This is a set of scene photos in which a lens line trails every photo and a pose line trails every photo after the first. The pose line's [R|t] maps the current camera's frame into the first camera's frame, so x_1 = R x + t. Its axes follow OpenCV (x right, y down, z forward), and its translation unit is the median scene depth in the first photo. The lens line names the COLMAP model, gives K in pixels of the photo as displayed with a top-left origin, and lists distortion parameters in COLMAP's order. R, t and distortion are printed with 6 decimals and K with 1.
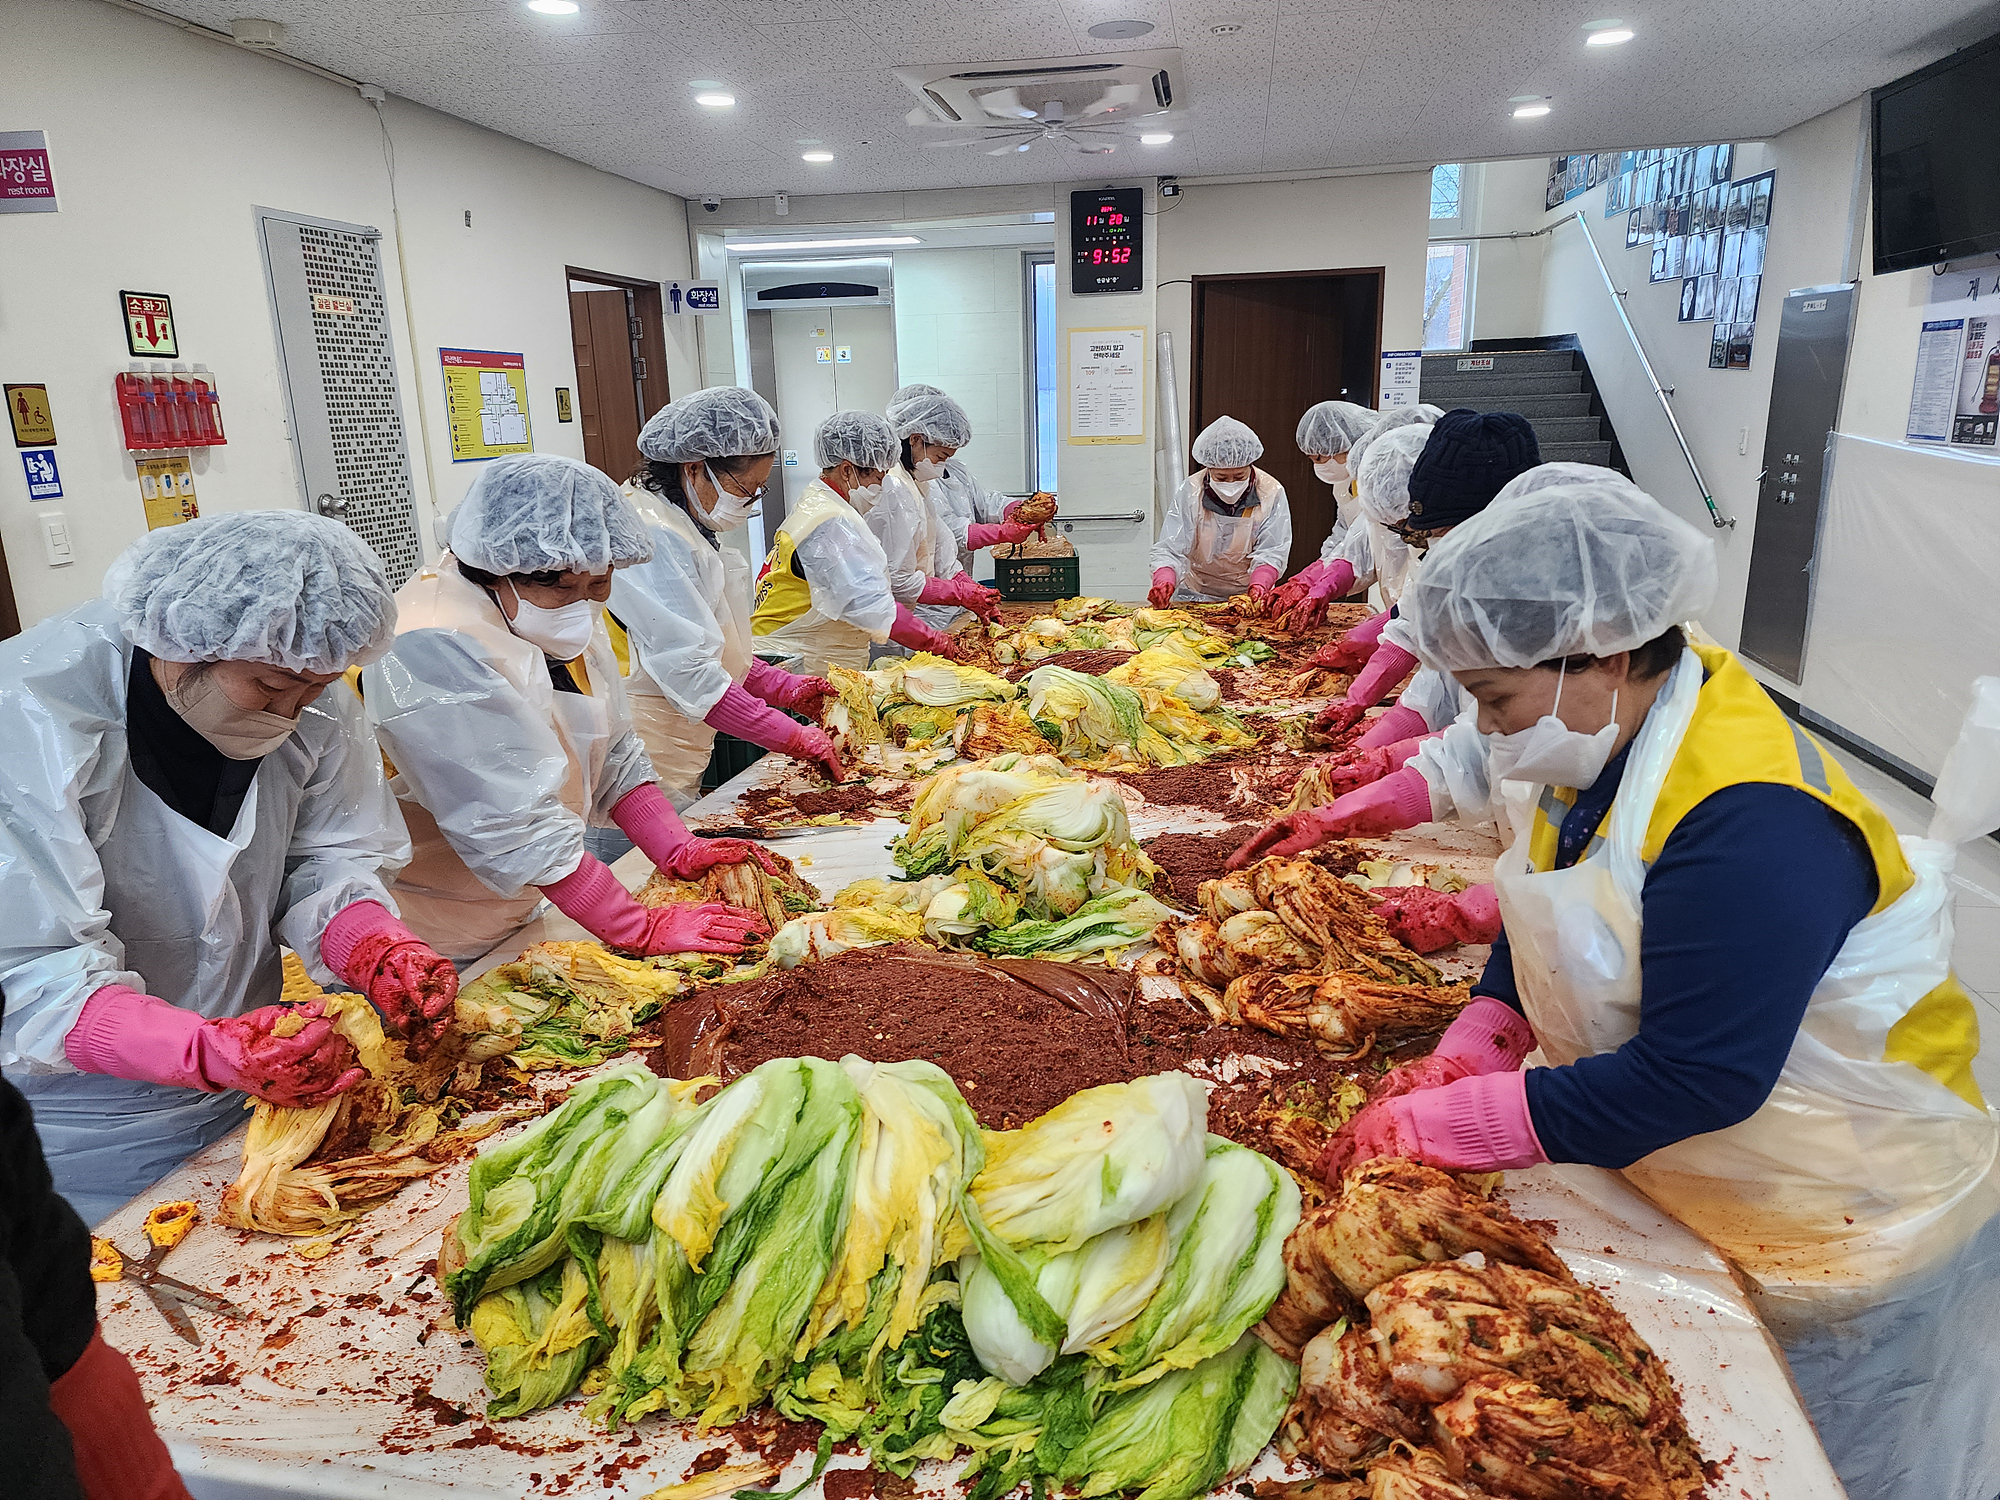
lens RADIAL K [[1374.6, 0, 1000.0], [0, 1374.6, 750.0], [0, 0, 1]] dist [0.066811, -0.055833]
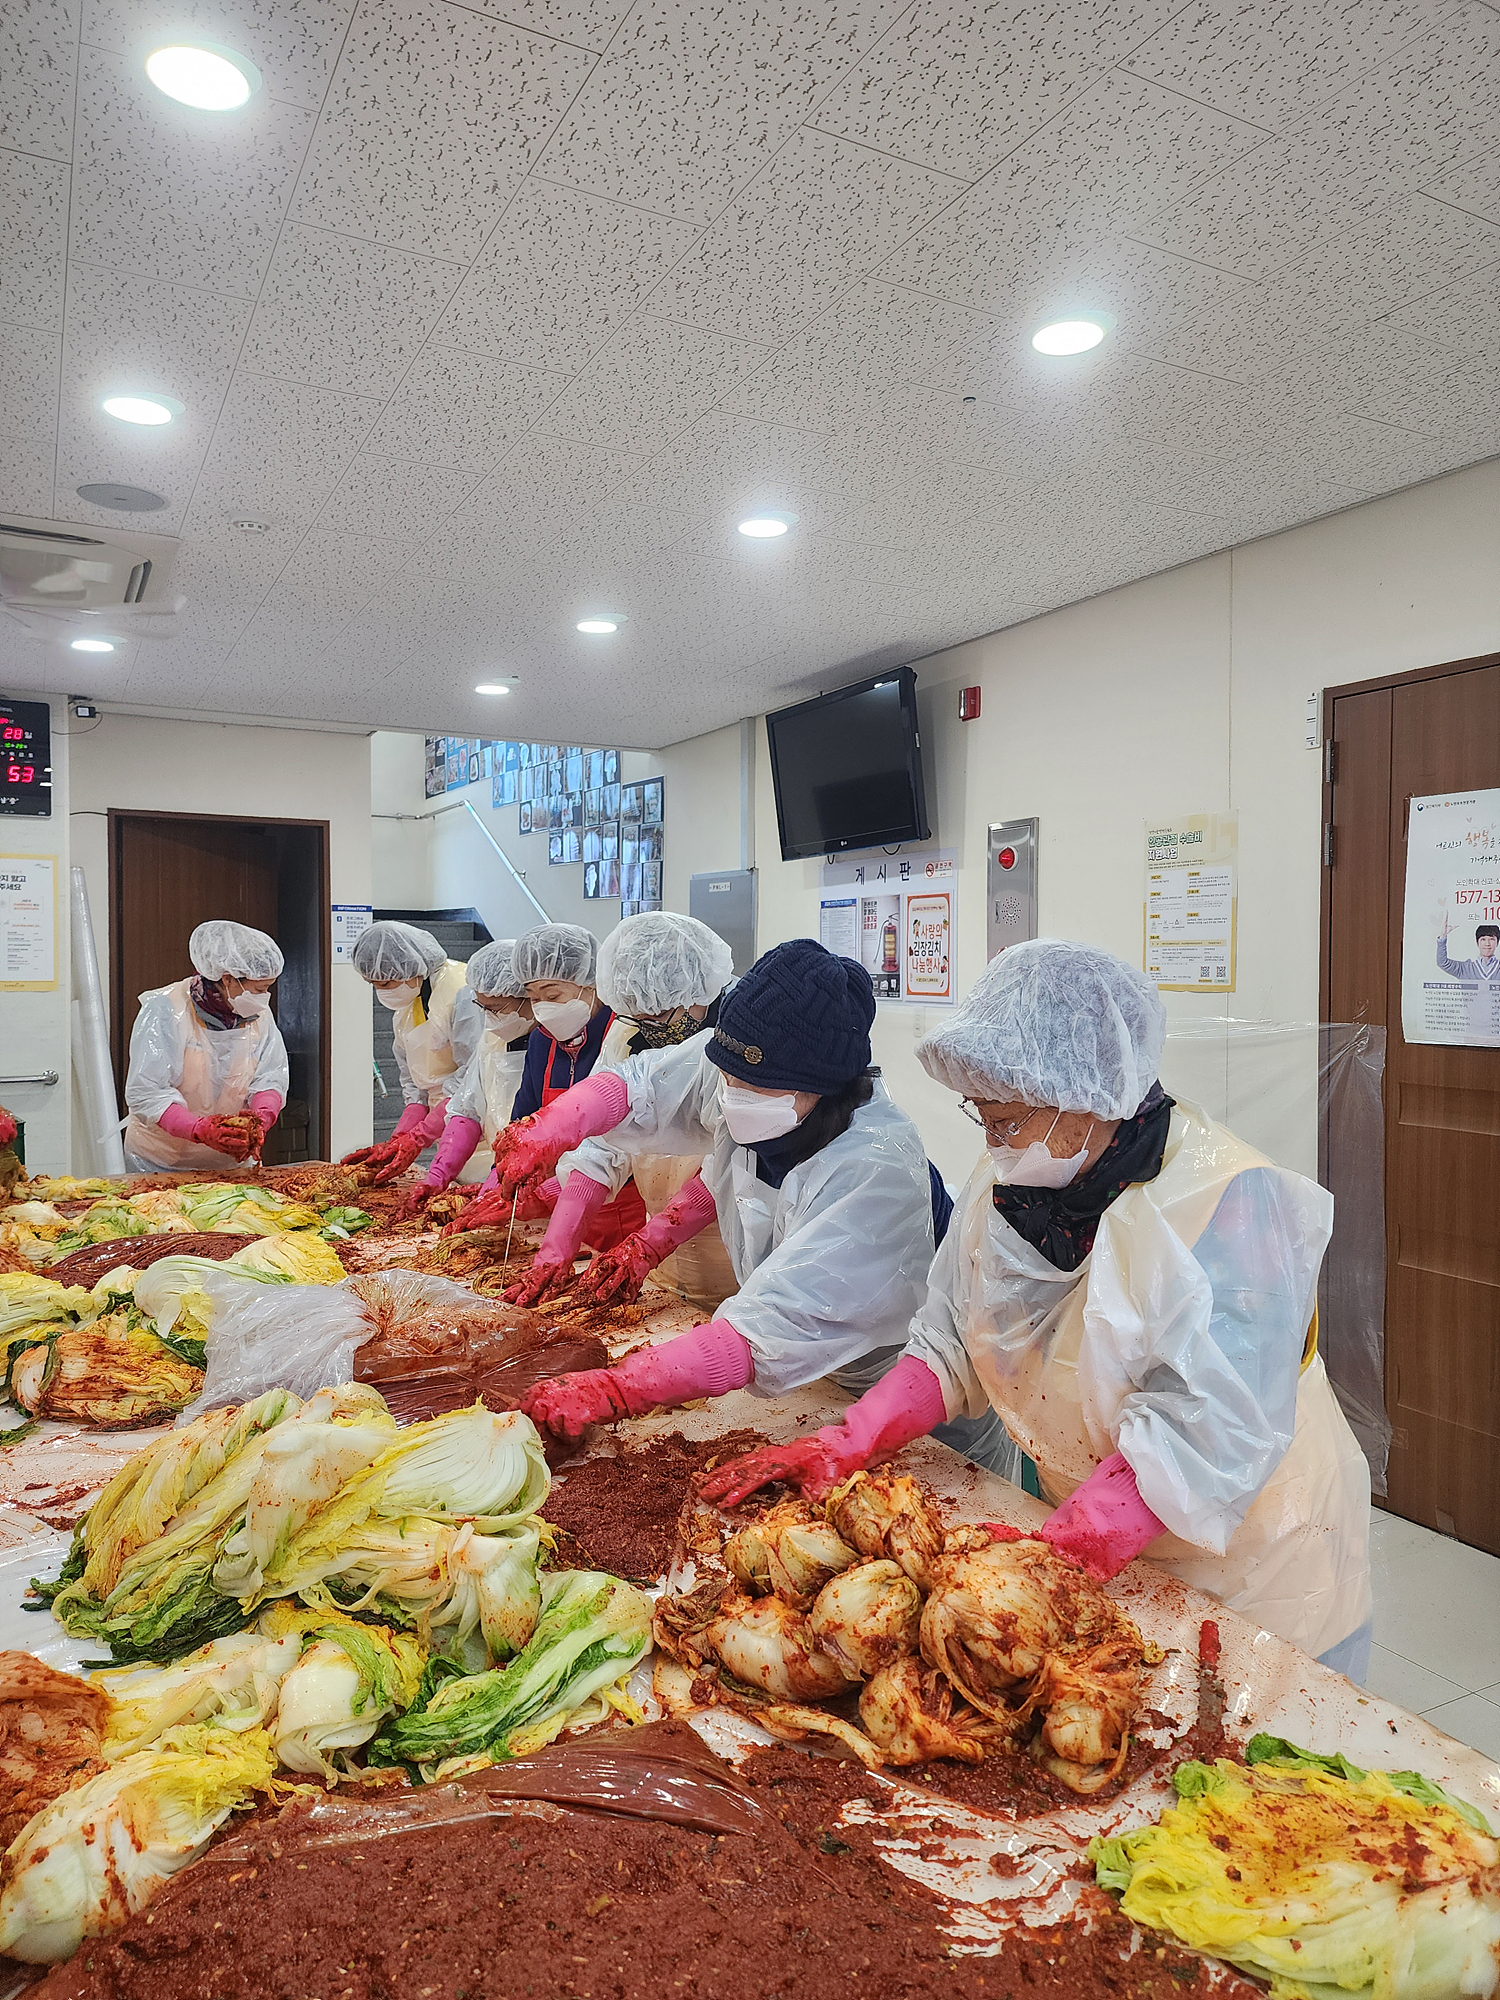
lens RADIAL K [[1355.6, 0, 799.3], [0, 1355.6, 980.3], [0, 0, 1]] dist [0.074733, -0.055354]
pose [[0.780099, 0.020619, 0.625317, -0.176146], [0.133056, 0.971127, -0.198012, -0.020360], [-0.611345, 0.237671, 0.754831, 0.300224]]
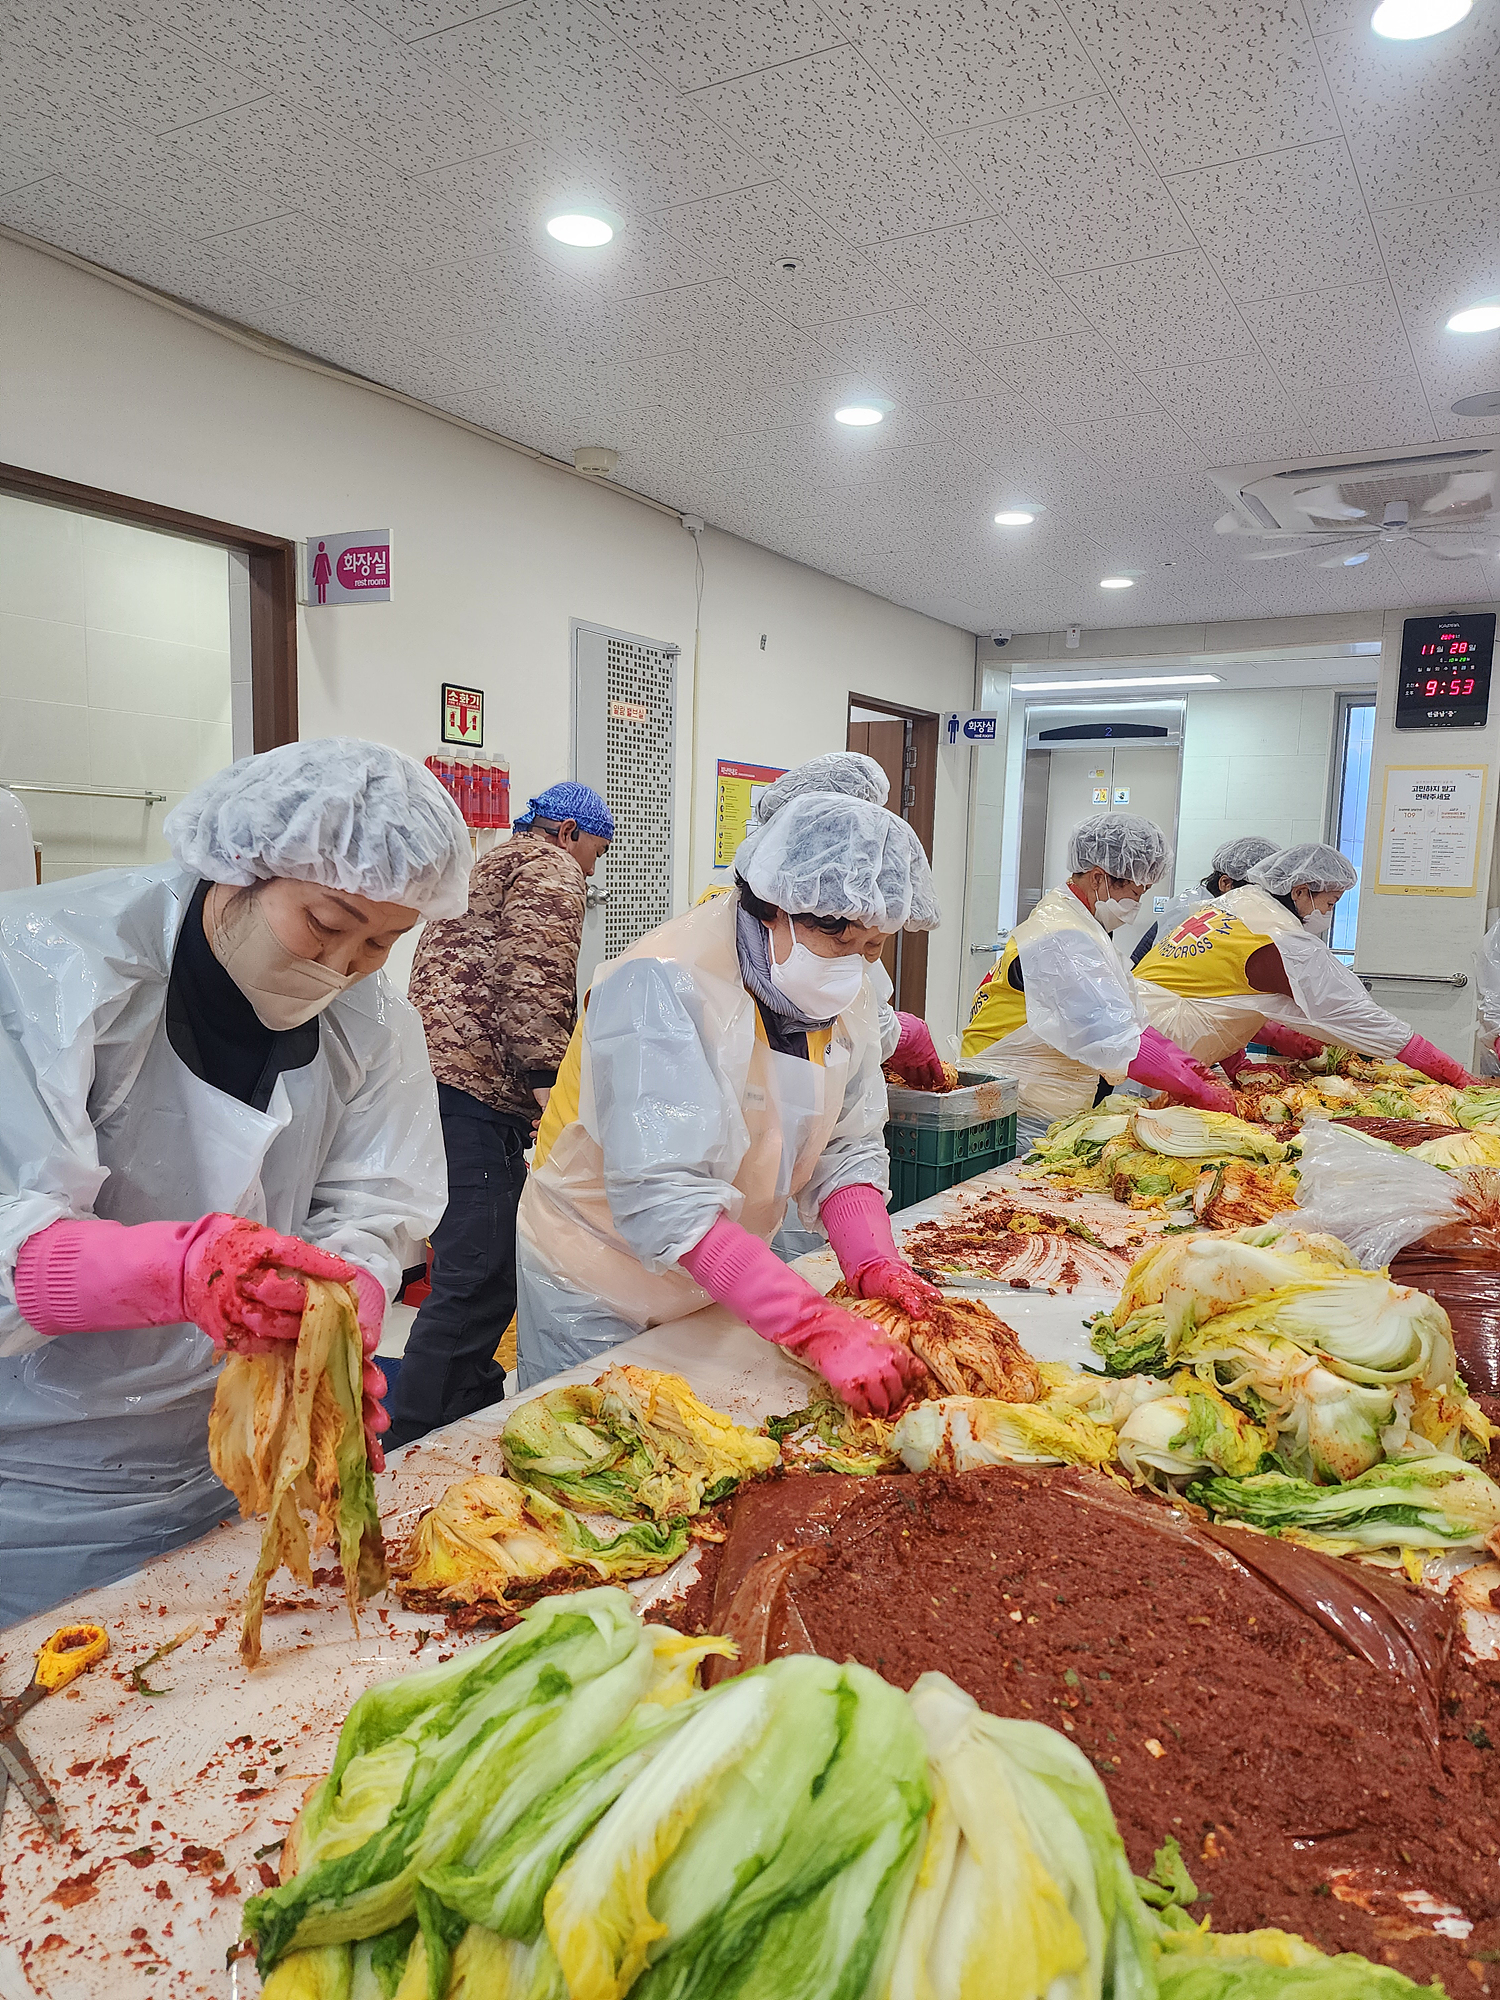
lens RADIAL K [[1374.6, 0, 750.0], [0, 1374.6, 1000.0], [0, 0, 1]] dist [0.066811, -0.055833]
pose [[0.930523, 0.094102, -0.353937, -0.000220], [-0.143923, 0.982633, -0.117126, 0.009834], [0.336769, 0.159928, 0.927906, 0.182057]]
